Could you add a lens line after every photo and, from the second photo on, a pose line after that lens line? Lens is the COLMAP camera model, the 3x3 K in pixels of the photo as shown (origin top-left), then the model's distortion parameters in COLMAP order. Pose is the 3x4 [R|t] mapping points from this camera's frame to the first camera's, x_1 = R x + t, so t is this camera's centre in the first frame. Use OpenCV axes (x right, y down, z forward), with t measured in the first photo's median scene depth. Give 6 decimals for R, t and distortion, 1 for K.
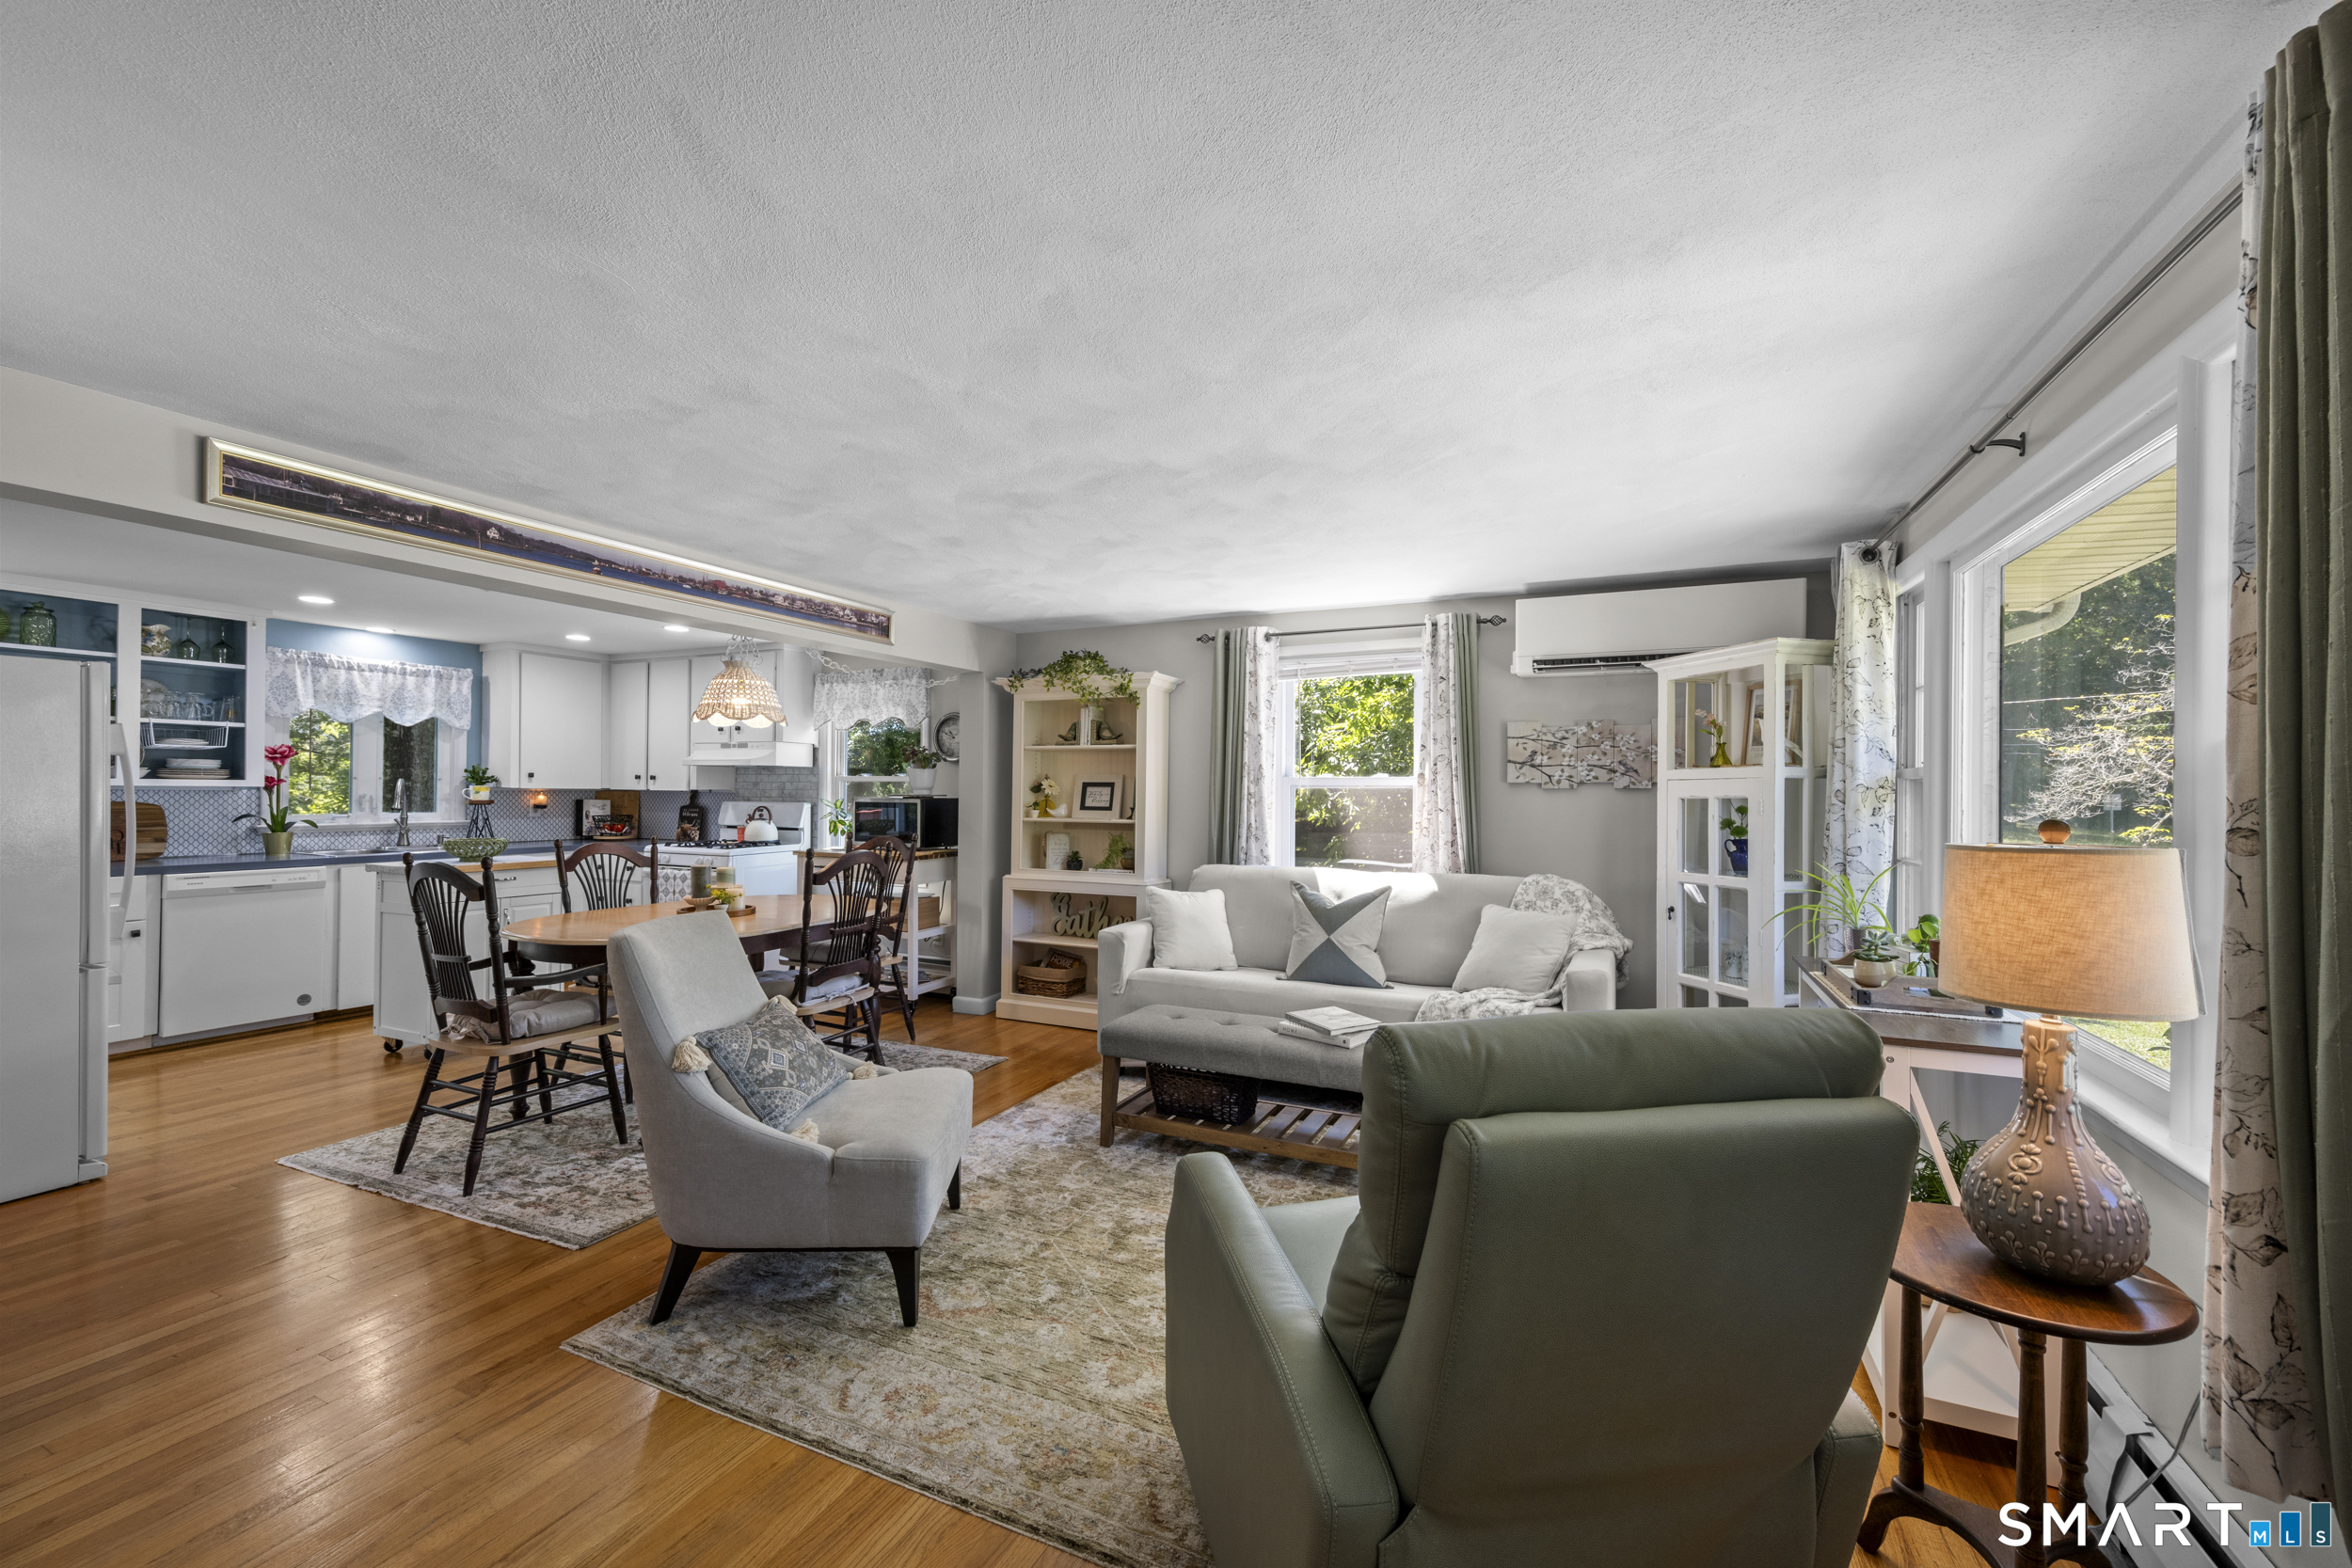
lens RADIAL K [[933.7, 0, 1169.5], [0, 933.7, 789.0], [0, 0, 1]] dist [0.004042, -0.000025]
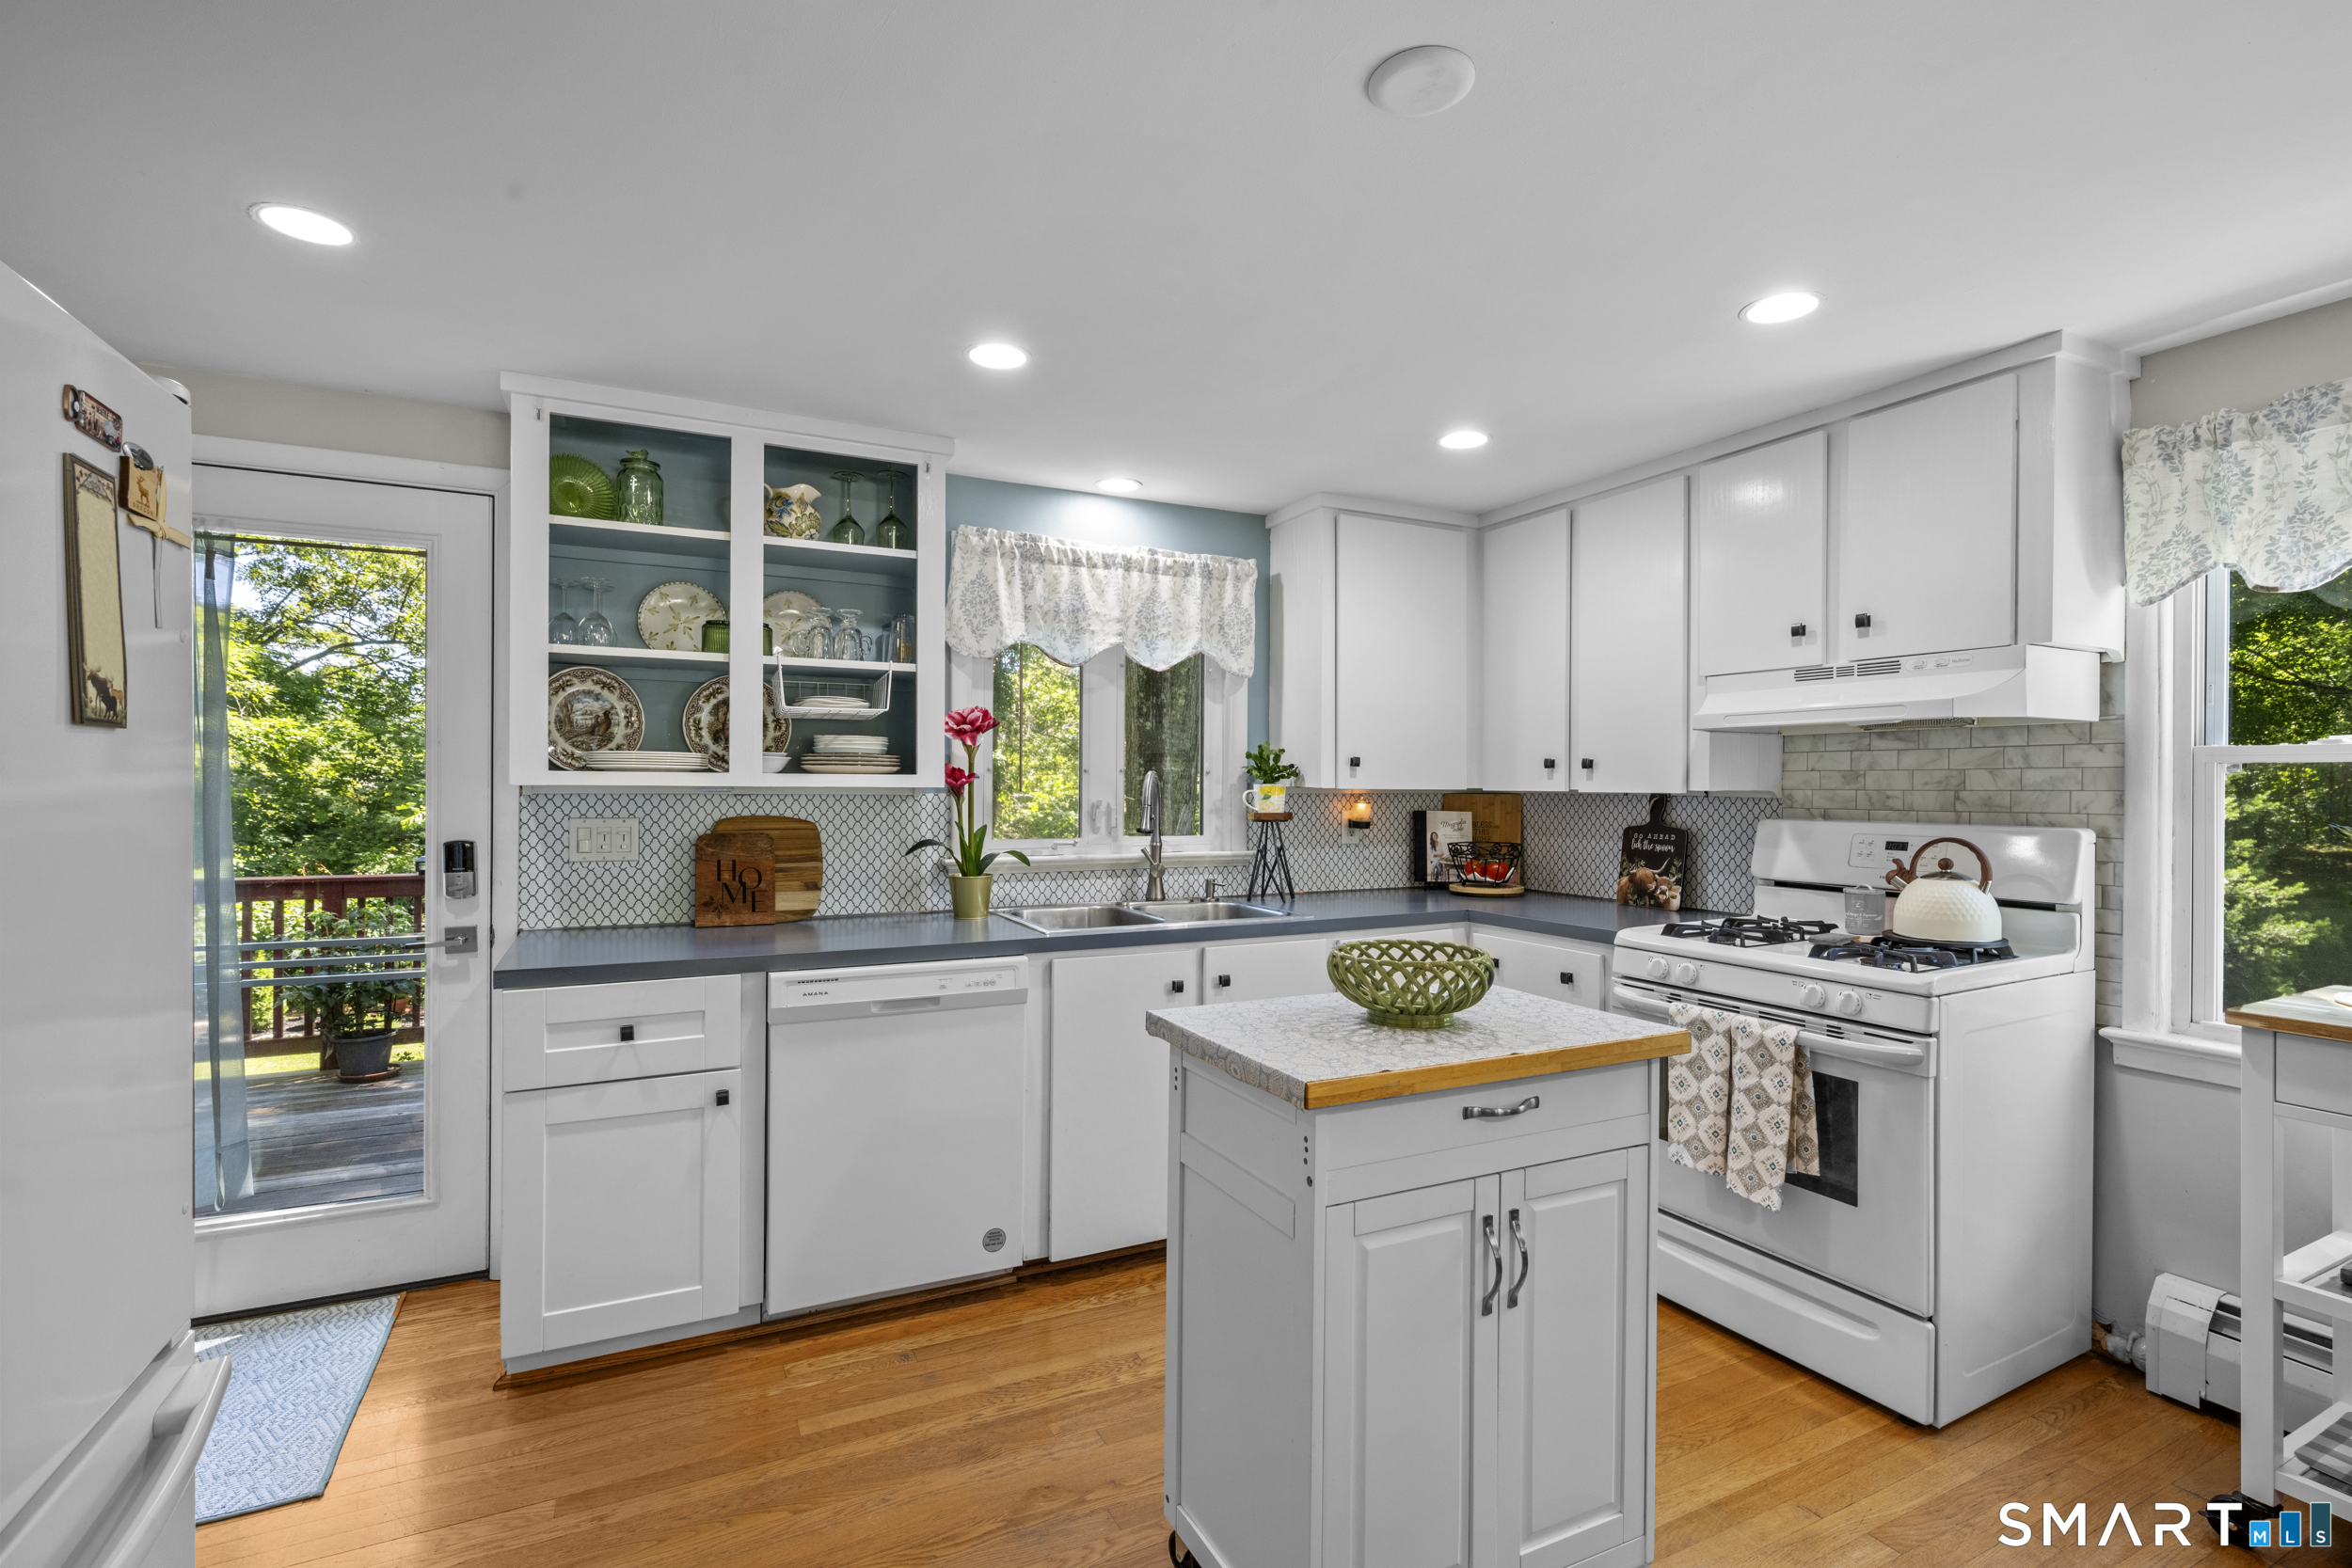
lens RADIAL K [[1066.3, 0, 1176.1], [0, 1066.3, 788.6], [0, 0, 1]] dist [-0.002082, -0.000586]
pose [[0.786775, -0.004344, -0.617225, -0.527867], [0.003645, 0.999990, -0.002392, 0.000033], [0.617230, -0.000368, 0.786783, 0.644614]]
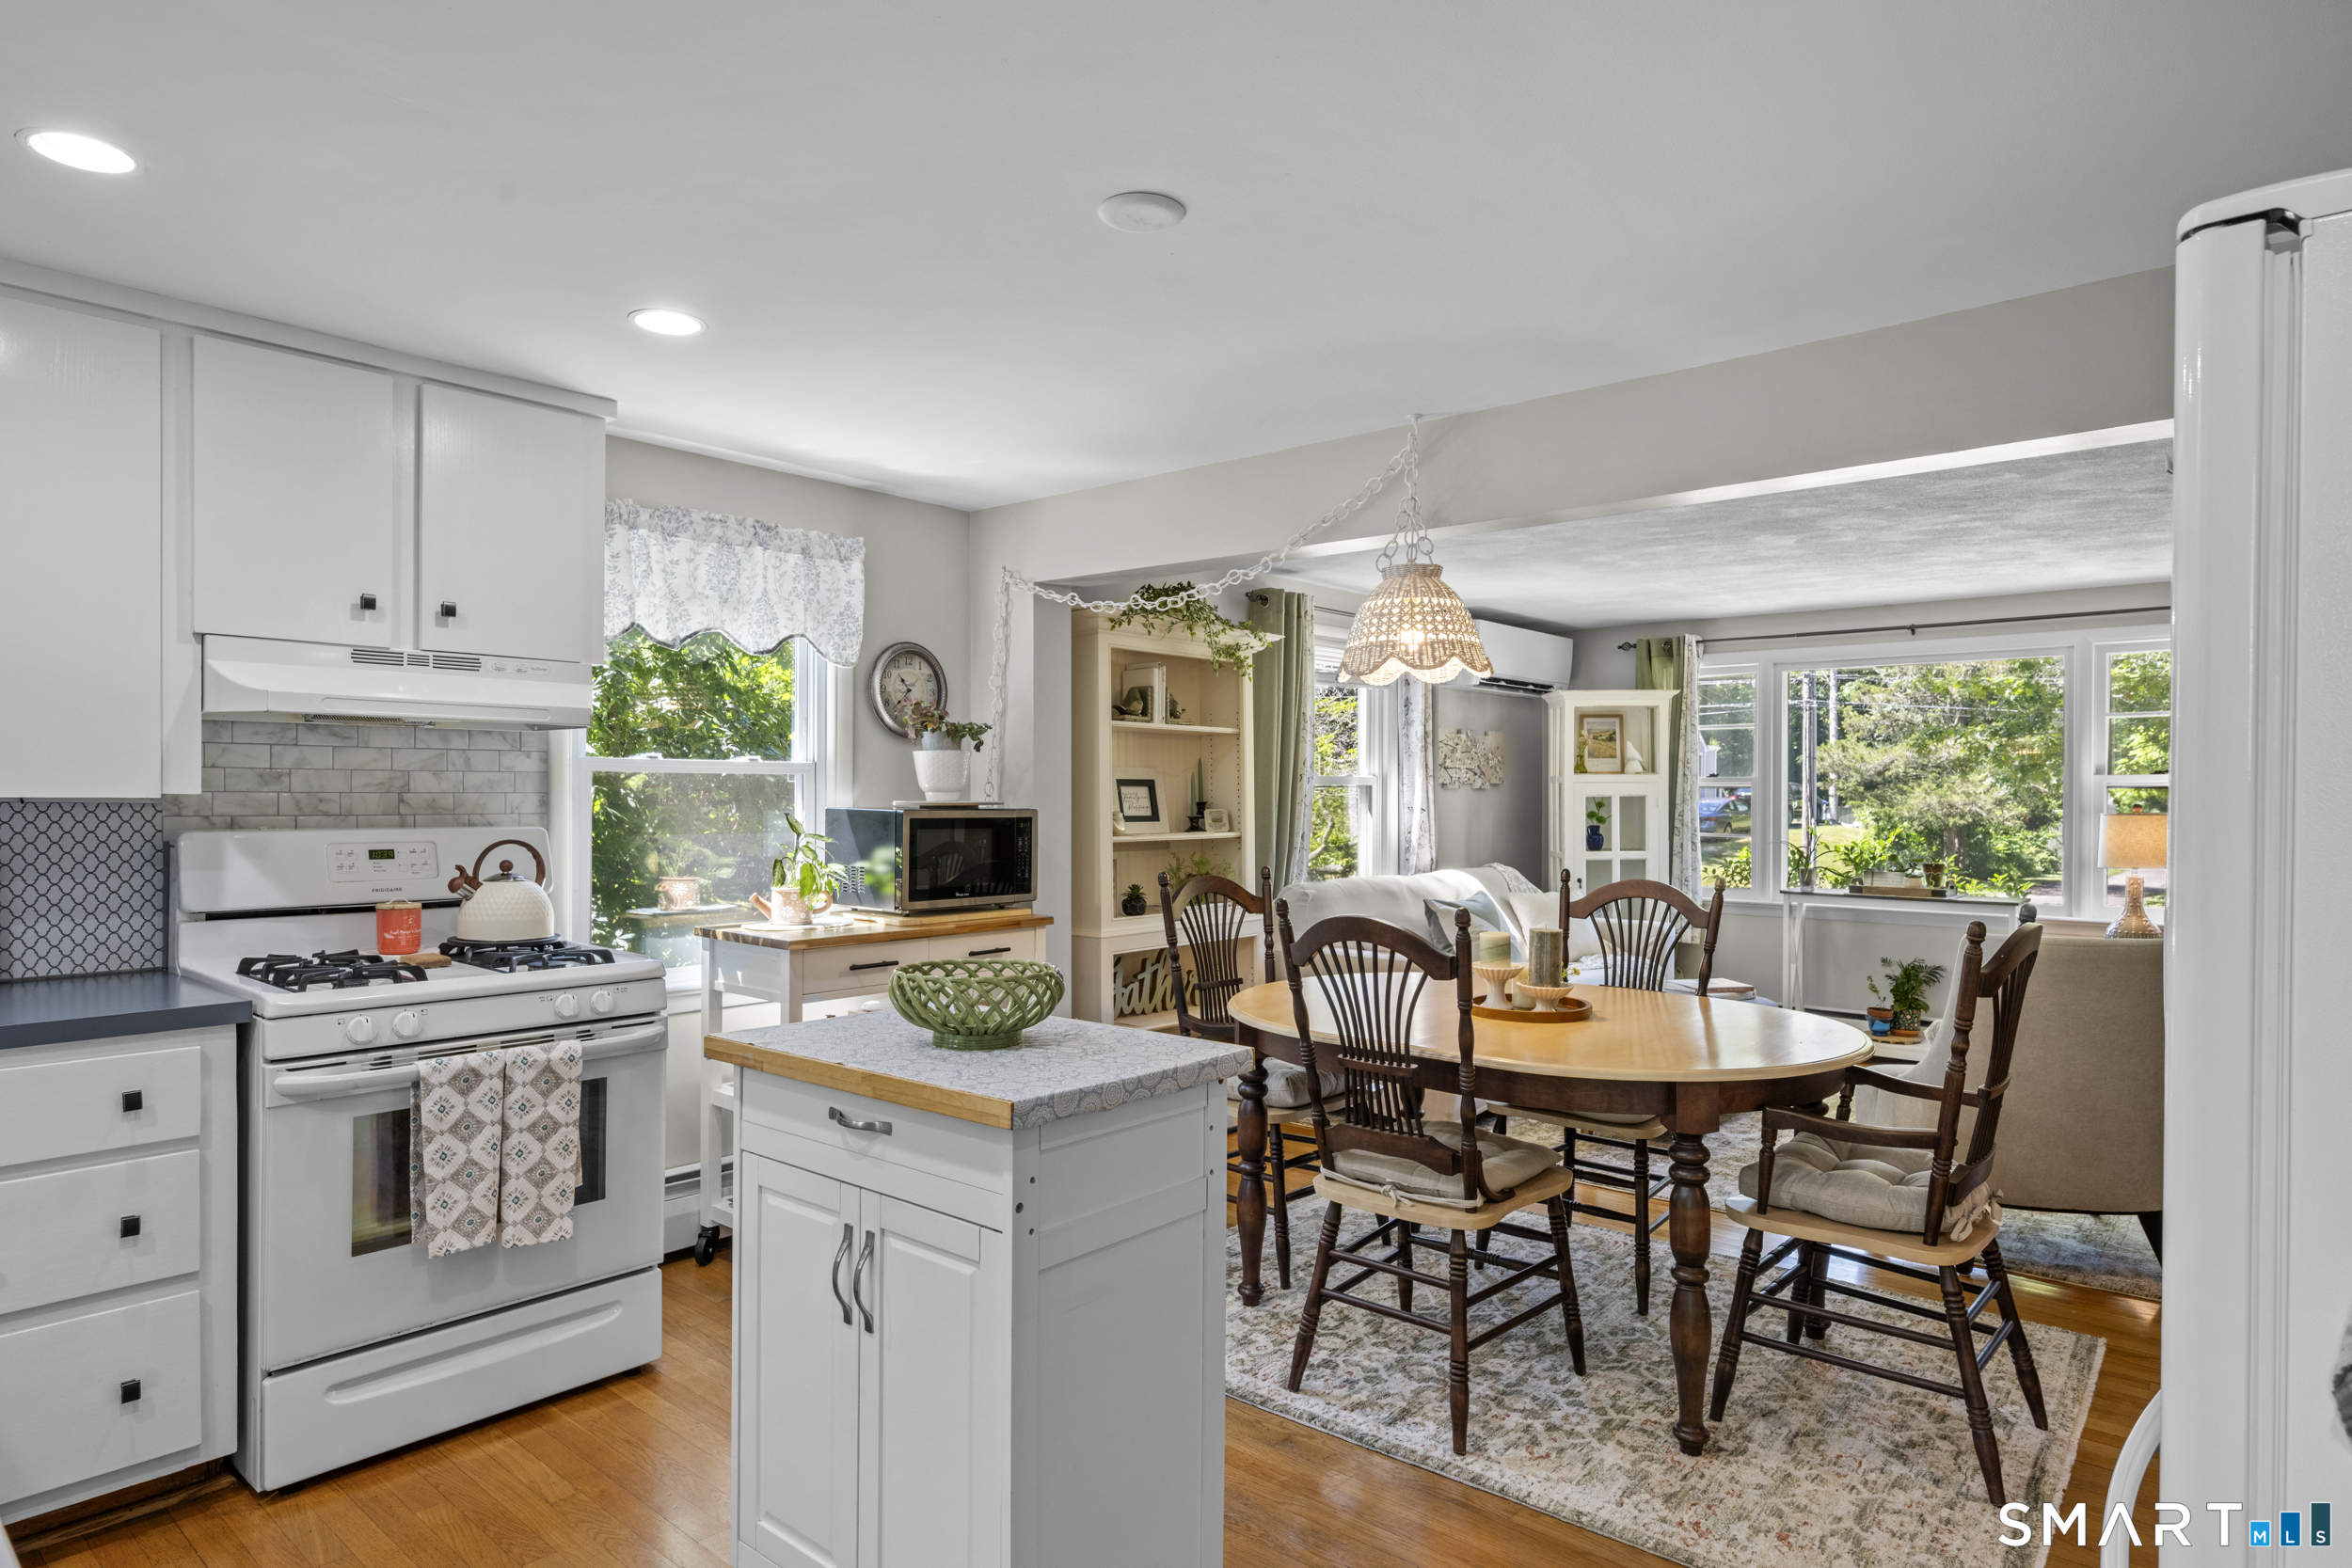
lens RADIAL K [[1346.4, 0, 1164.8], [0, 1346.4, 795.5], [0, 0, 1]] dist [0.003118, -0.001505]
pose [[0.270321, -0.008362, 0.962734, -1.087938], [-0.005035, 0.999936, 0.010098, -0.006020], [-0.962757, -0.007577, 0.270262, 0.786767]]
